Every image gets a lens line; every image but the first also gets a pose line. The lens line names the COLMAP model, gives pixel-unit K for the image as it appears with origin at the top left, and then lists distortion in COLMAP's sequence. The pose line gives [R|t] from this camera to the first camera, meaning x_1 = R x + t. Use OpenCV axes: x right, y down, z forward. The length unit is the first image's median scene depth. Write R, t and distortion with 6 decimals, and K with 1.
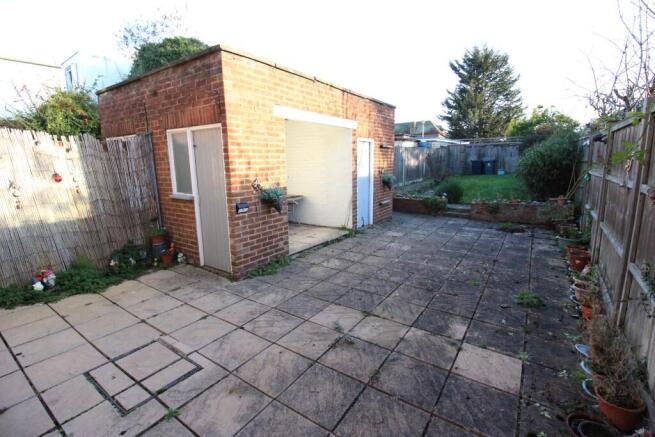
lens RADIAL K [[303.7, 0, 331.0], [0, 303.7, 218.8], [0, 0, 1]] dist [0.013870, -0.022939]
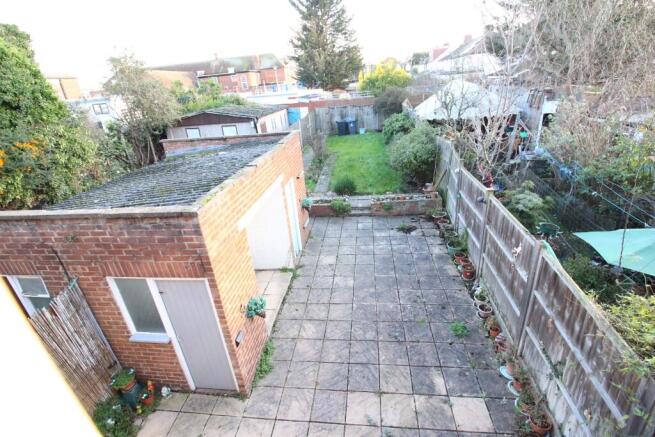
lens RADIAL K [[303.7, 0, 331.0], [0, 303.7, 218.8], [0, 0, 1]] dist [0.013870, -0.022939]
pose [[0.881675, -0.243010, 0.404470, -0.296112], [0.147846, 0.956295, 0.252274, -0.553954], [-0.448098, -0.162624, 0.879069, 0.031555]]
